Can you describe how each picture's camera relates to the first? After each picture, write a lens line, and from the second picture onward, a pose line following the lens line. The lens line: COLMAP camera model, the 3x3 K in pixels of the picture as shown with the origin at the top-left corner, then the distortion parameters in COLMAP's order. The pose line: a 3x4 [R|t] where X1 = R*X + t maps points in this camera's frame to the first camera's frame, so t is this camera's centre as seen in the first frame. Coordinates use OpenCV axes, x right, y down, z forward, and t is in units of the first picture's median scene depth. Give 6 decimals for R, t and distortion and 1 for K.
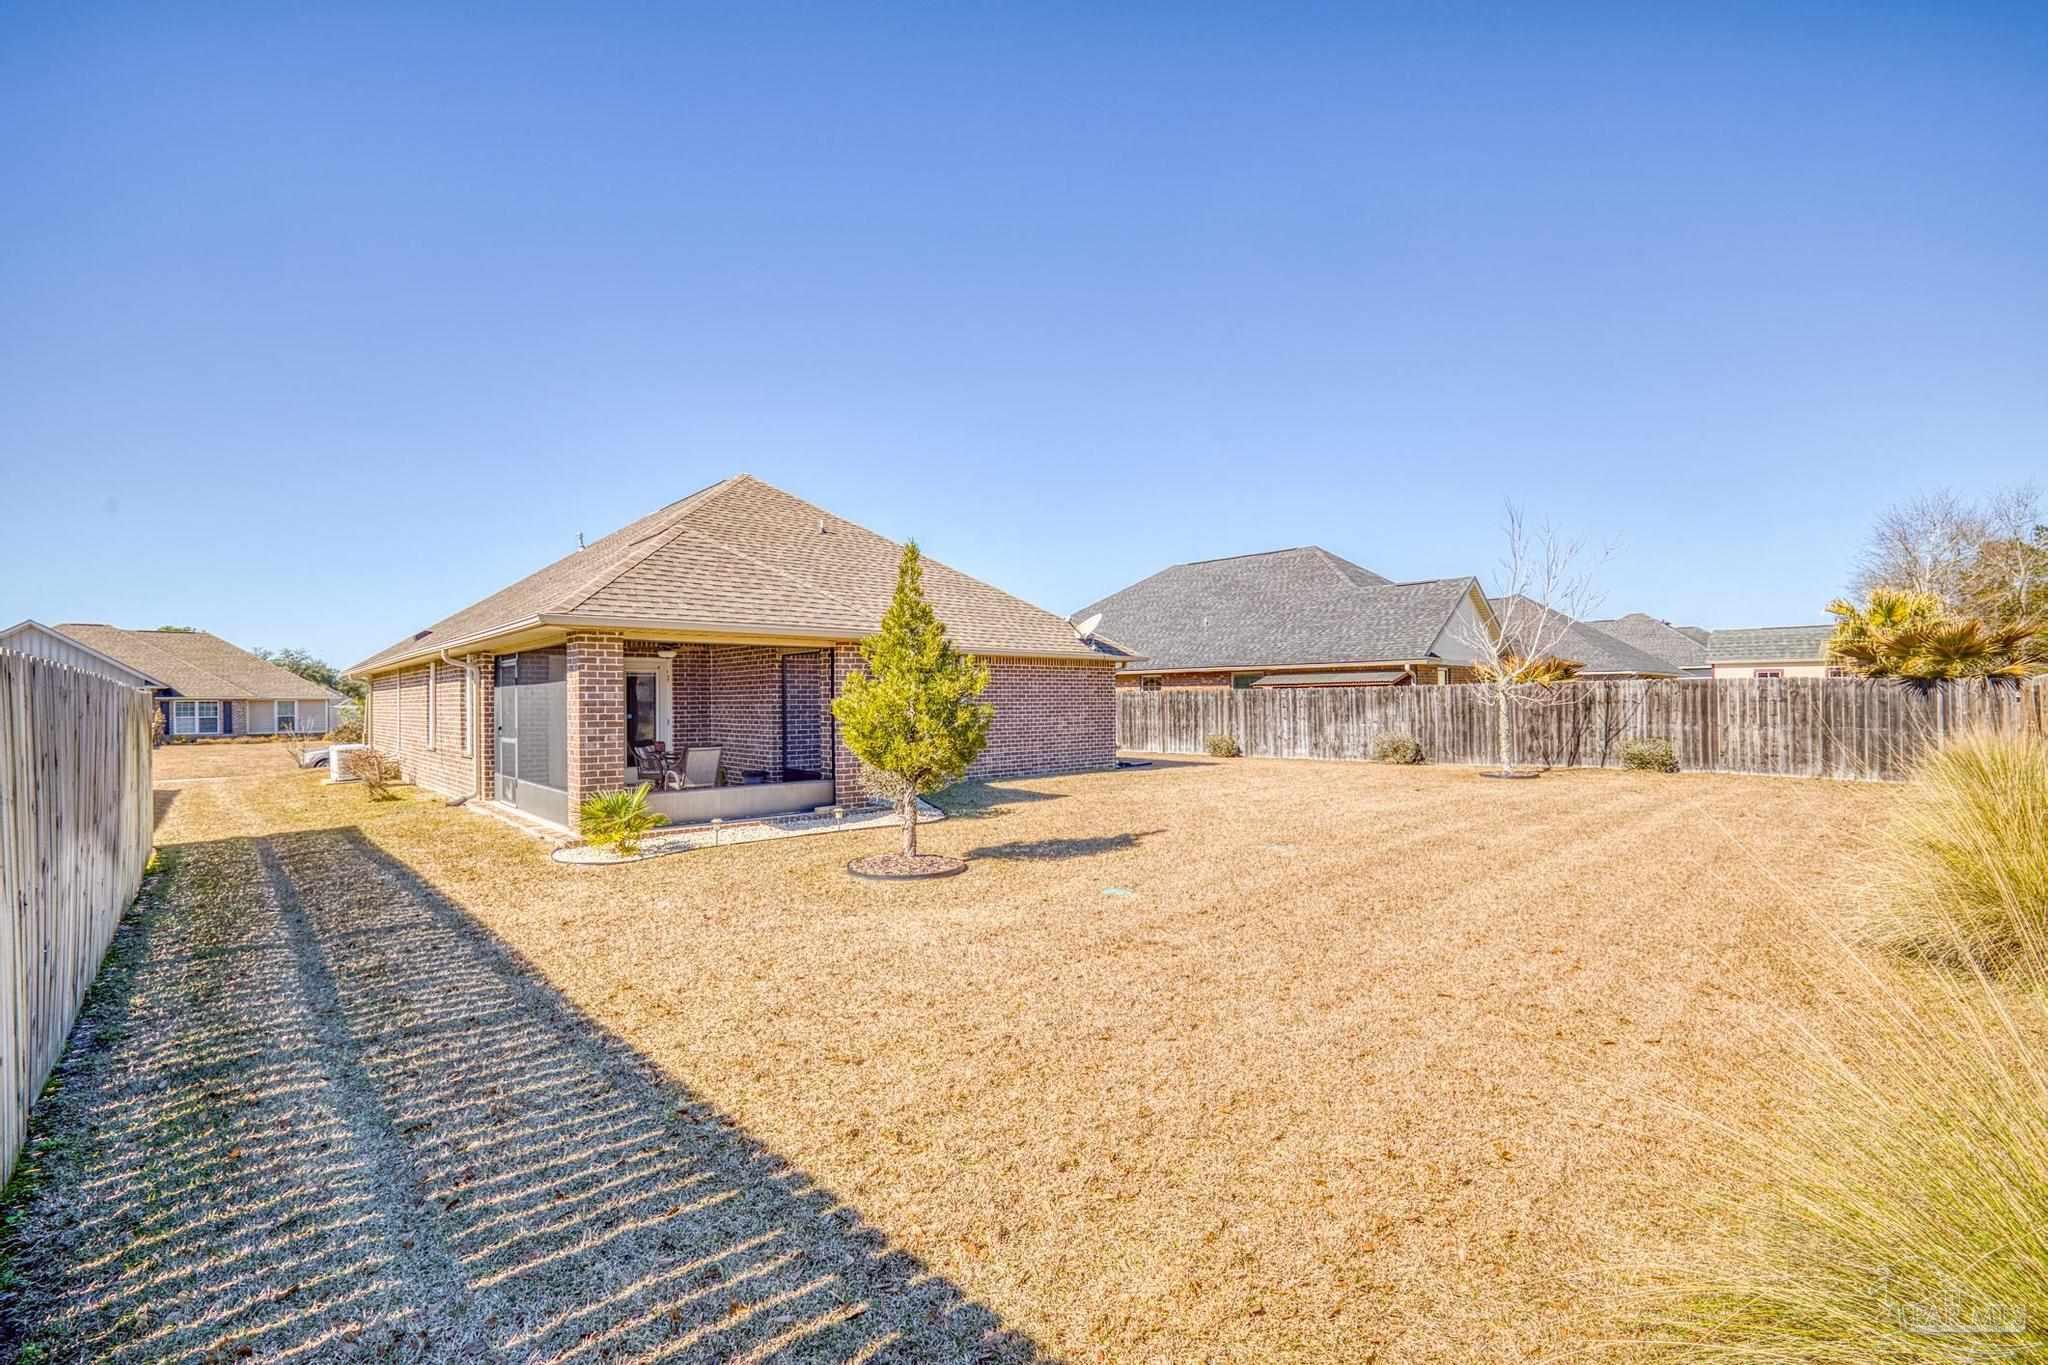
lens RADIAL K [[883.4, 0, 1024.7], [0, 883.4, 702.4], [0, 0, 1]] dist [-0.048554, 0.017902]
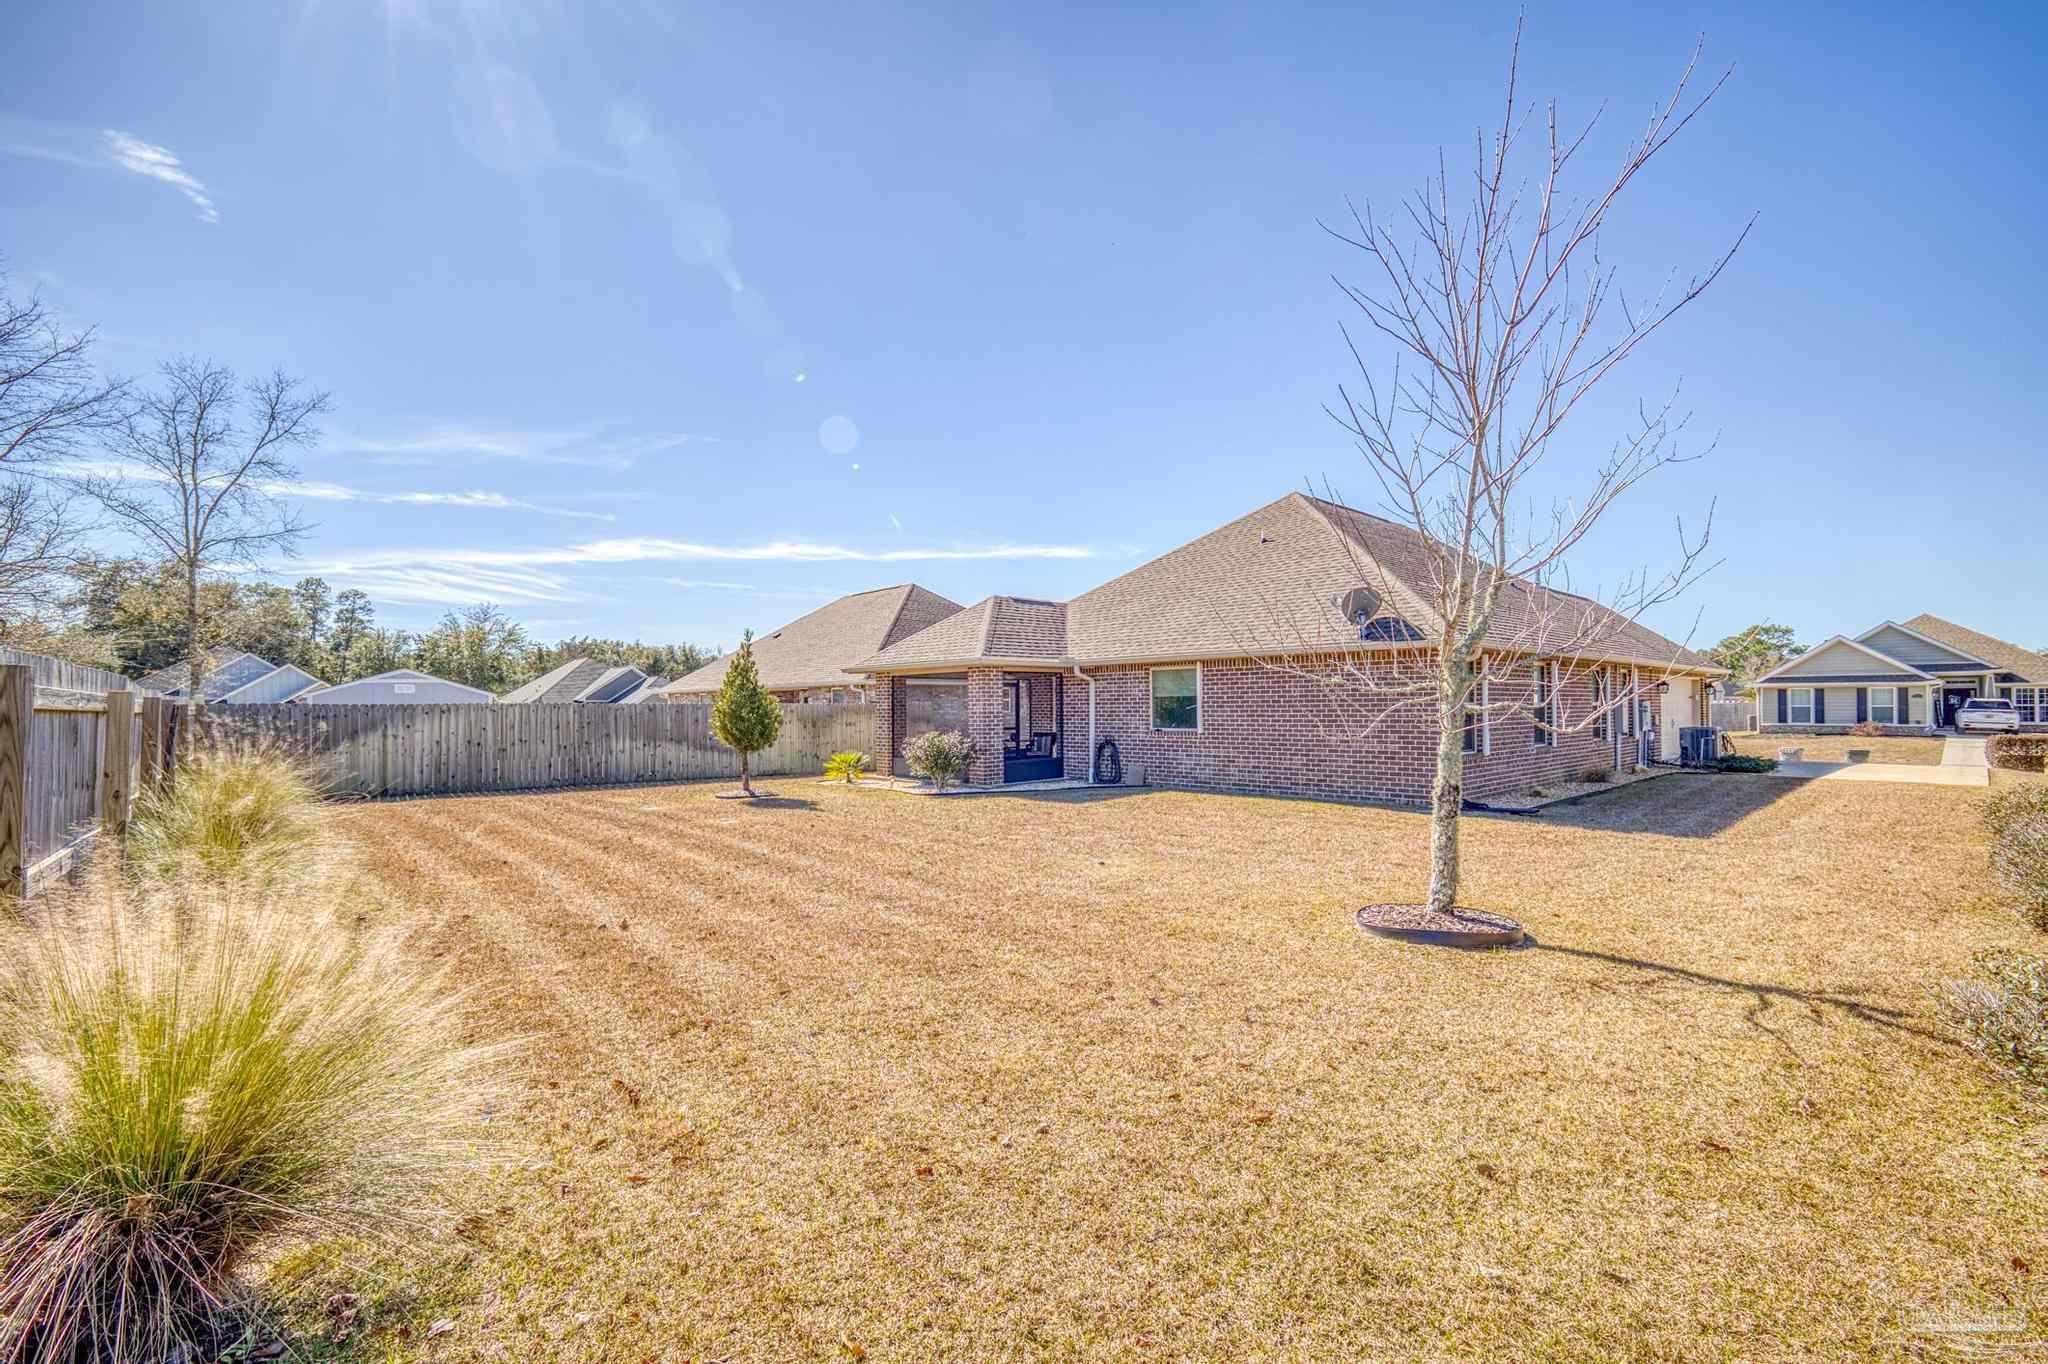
lens RADIAL K [[883.4, 0, 1024.7], [0, 883.4, 701.9], [0, 0, 1]] dist [-0.048554, 0.017902]
pose [[-0.016257, 0.001785, -0.999866, 0.646680], [0.005344, 0.999984, 0.001698, -0.007146], [0.999854, -0.005316, -0.016267, 0.583159]]
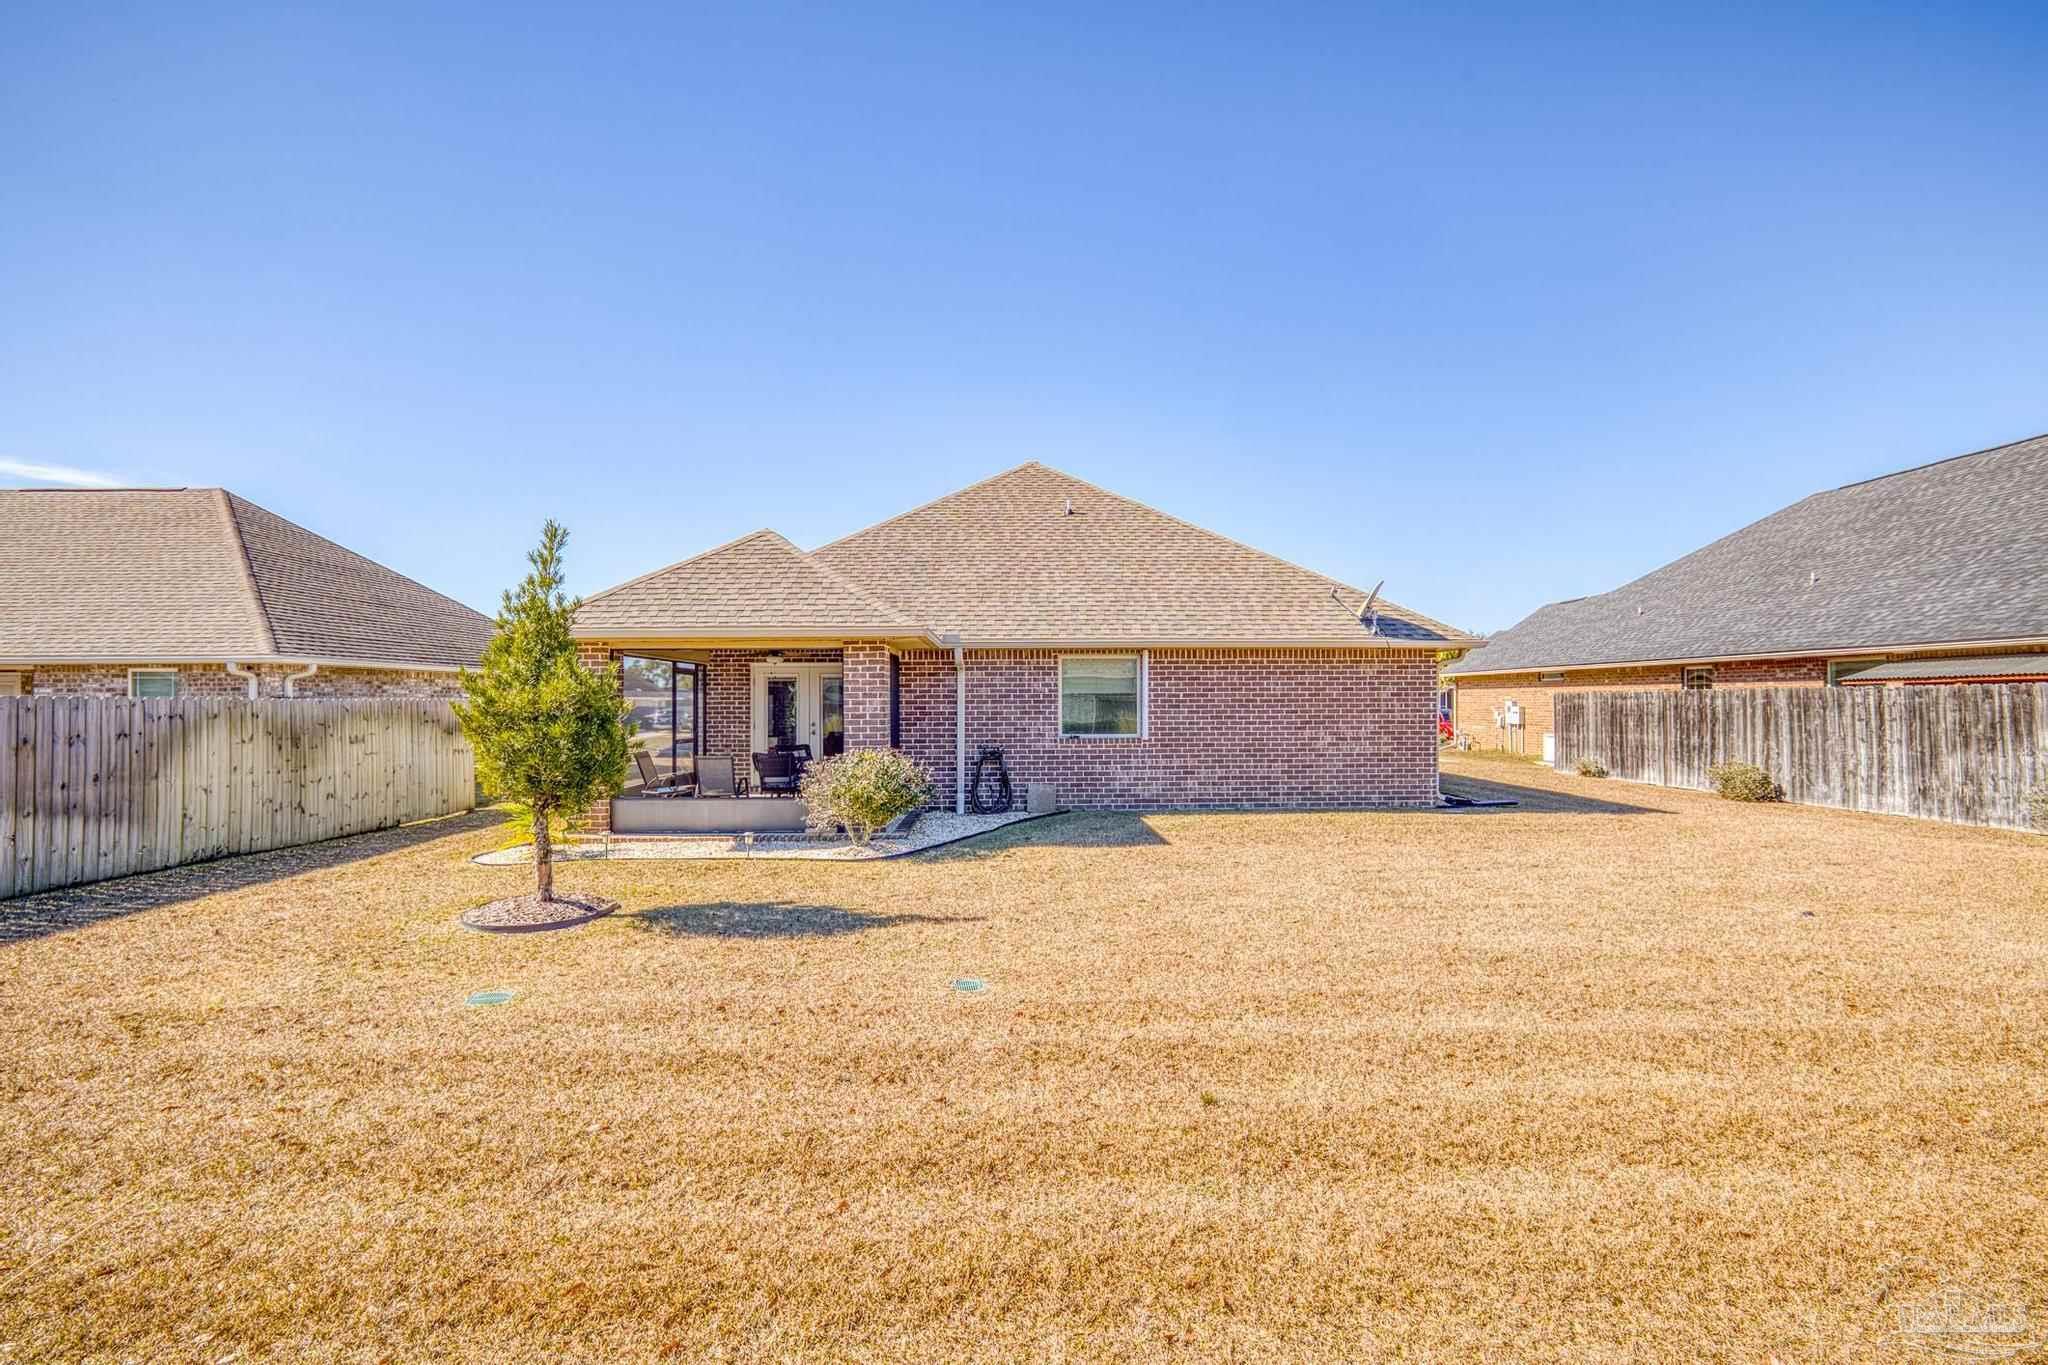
lens RADIAL K [[883.4, 0, 1024.7], [0, 883.4, 702.4], [0, 0, 1]] dist [-0.048554, 0.017902]
pose [[0.745936, 0.005127, -0.665998, 0.264012], [-0.003160, 0.999986, 0.004159, -0.006302], [0.666010, -0.000998, 0.745942, 0.242501]]
